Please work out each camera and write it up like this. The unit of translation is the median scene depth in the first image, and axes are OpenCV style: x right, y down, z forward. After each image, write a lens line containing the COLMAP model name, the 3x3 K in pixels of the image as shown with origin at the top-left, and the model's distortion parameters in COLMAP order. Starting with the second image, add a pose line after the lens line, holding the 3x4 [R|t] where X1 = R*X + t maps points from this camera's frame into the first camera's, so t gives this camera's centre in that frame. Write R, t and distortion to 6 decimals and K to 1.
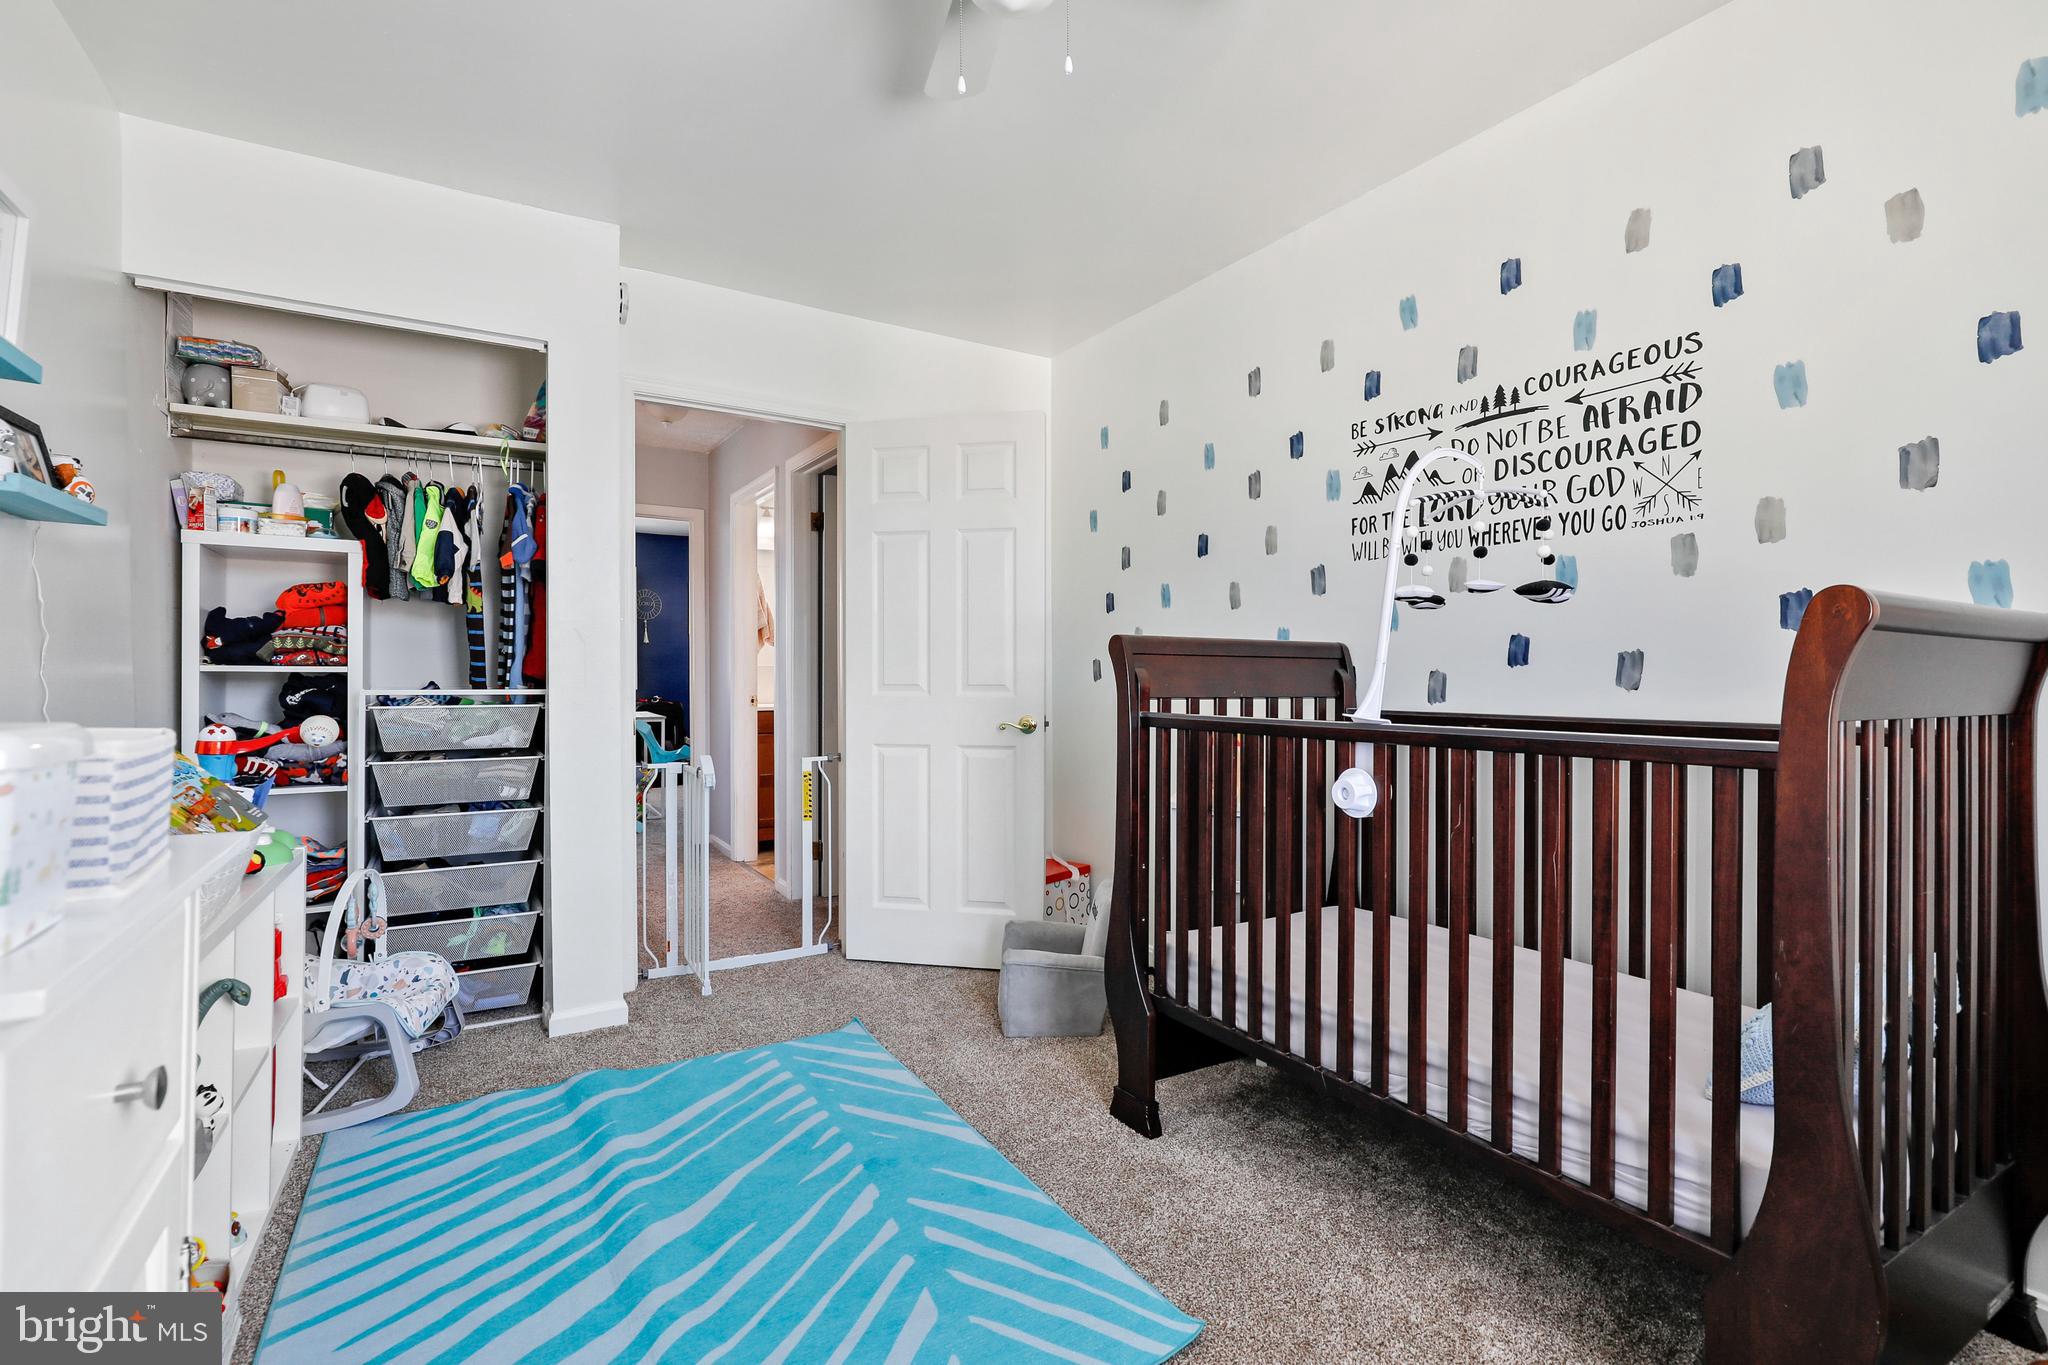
lens RADIAL K [[952.9, 0, 1029.9], [0, 952.9, 663.2], [0, 0, 1]] dist [-0.003277, -0.000251]
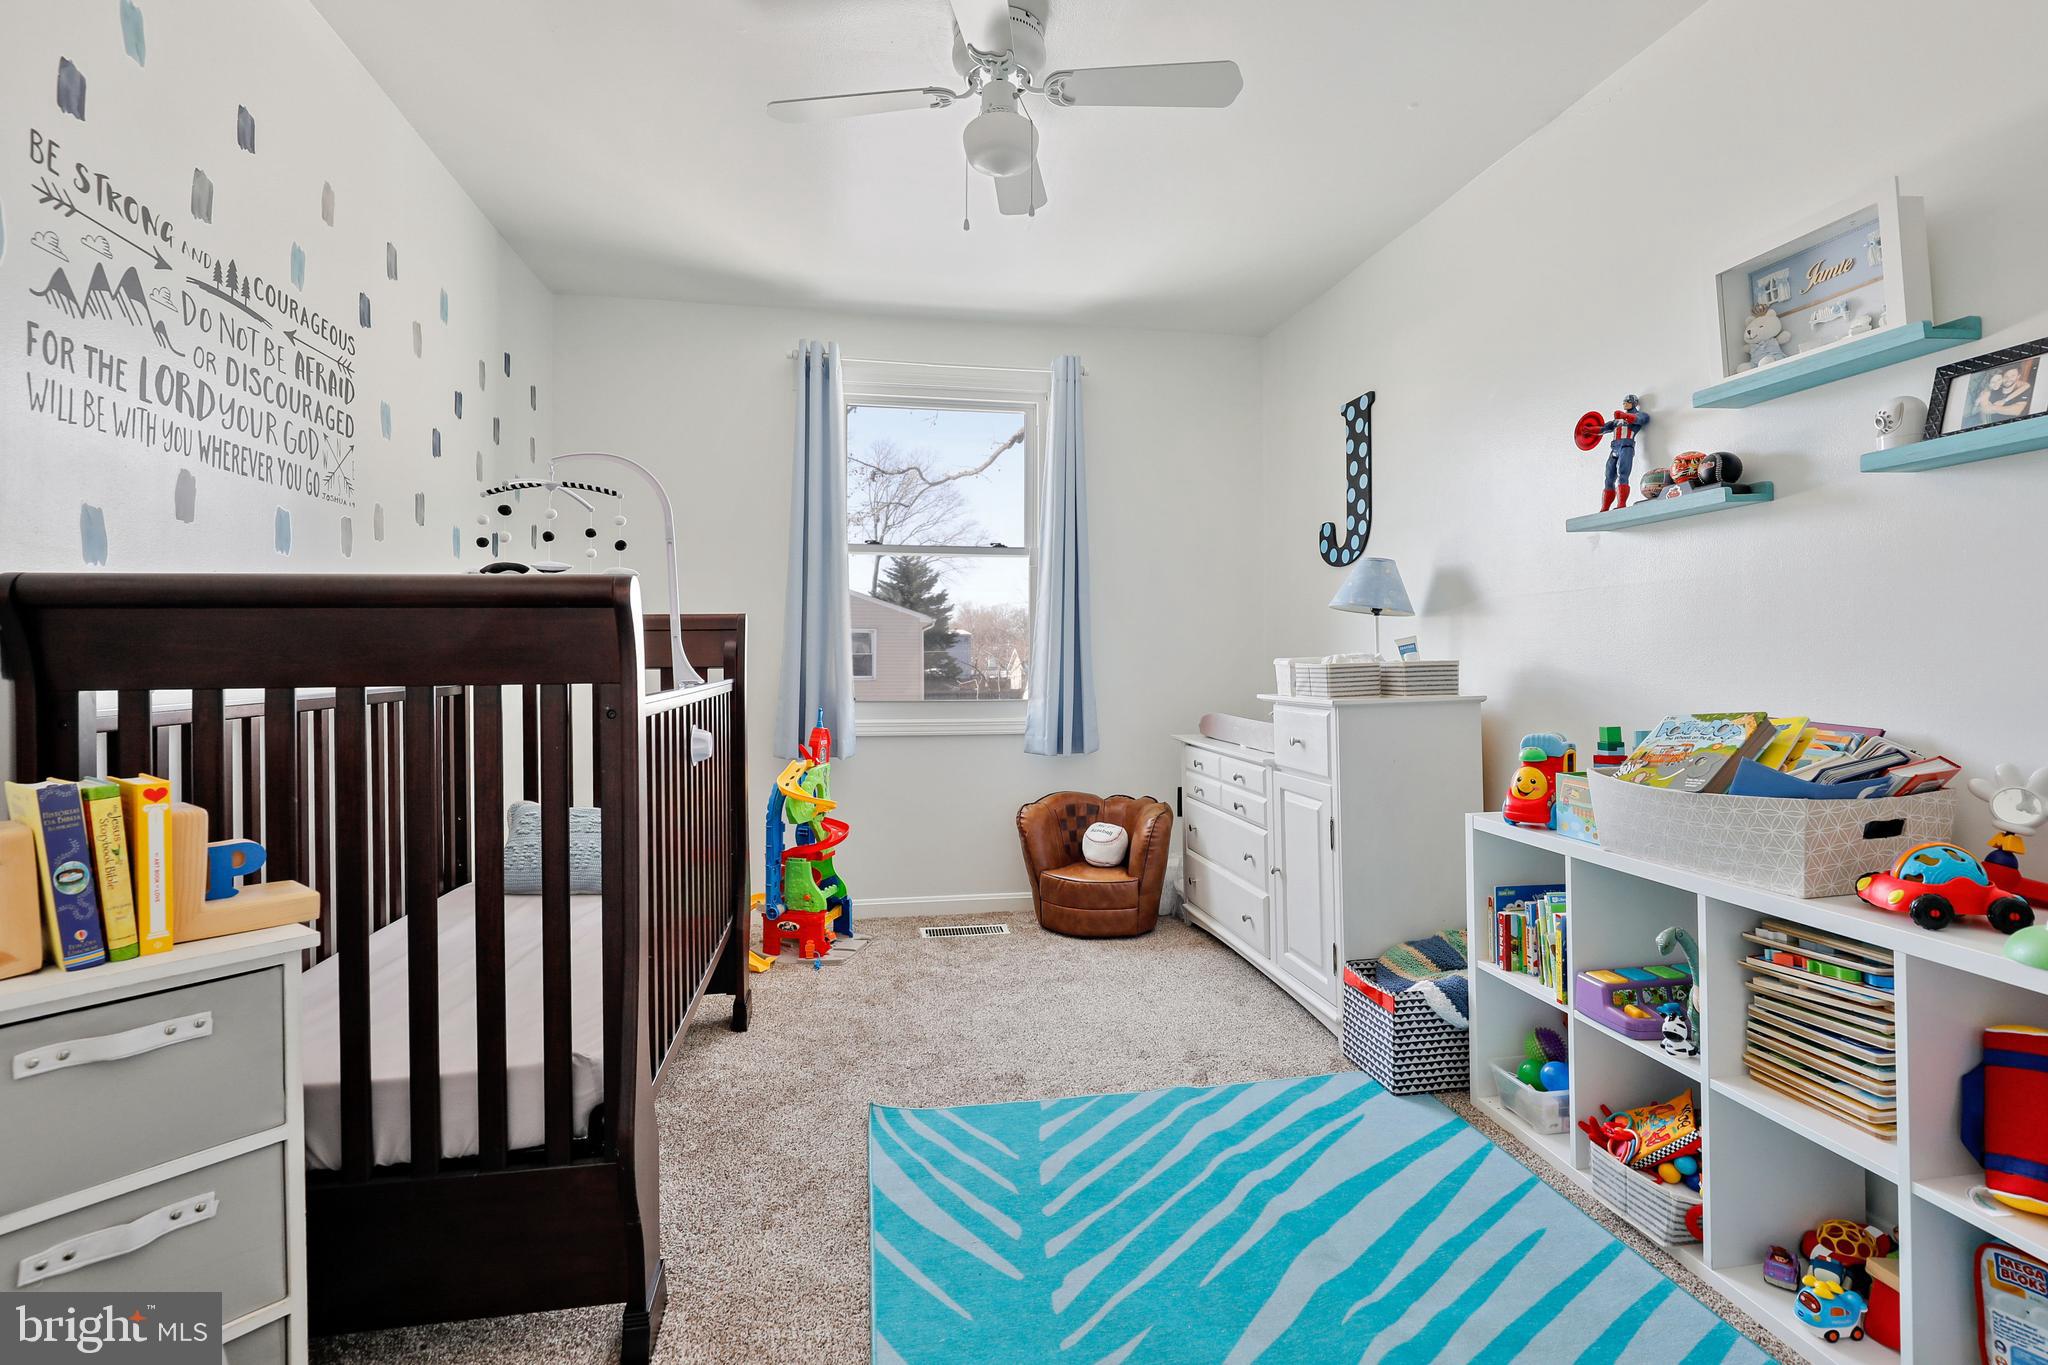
lens RADIAL K [[952.9, 0, 1029.9], [0, 952.9, 663.2], [0, 0, 1]] dist [-0.003277, -0.000251]
pose [[-0.933552, 0.003981, 0.358420, -0.364791], [0.003299, 0.999991, -0.002514, 0.030152], [-0.358427, -0.001165, -0.933557, 1.492310]]
